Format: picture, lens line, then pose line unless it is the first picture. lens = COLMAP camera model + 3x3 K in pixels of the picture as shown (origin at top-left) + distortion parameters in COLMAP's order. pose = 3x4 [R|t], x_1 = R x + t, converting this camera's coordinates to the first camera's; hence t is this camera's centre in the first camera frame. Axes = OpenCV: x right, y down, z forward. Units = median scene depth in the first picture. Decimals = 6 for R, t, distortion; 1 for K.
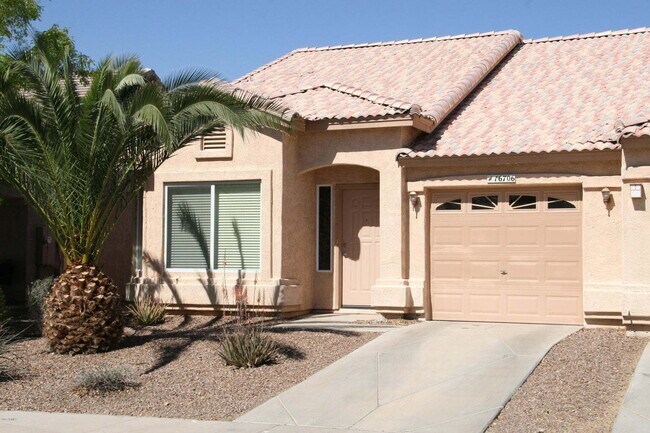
lens RADIAL K [[884.7, 0, 356.4], [0, 884.7, 218.7], [0, 0, 1]] dist [0.026889, 0.073098]
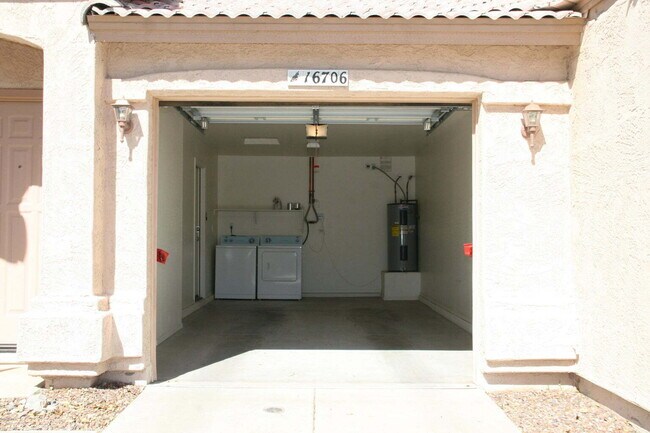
lens RADIAL K [[884.7, 0, 356.4], [0, 884.7, 218.7], [0, 0, 1]] dist [0.026889, 0.073098]
pose [[0.945210, 0.010894, 0.326281, 0.030051], [-0.020659, 0.999436, 0.026477, 0.015829], [-0.325808, -0.031767, 0.944902, 0.538171]]
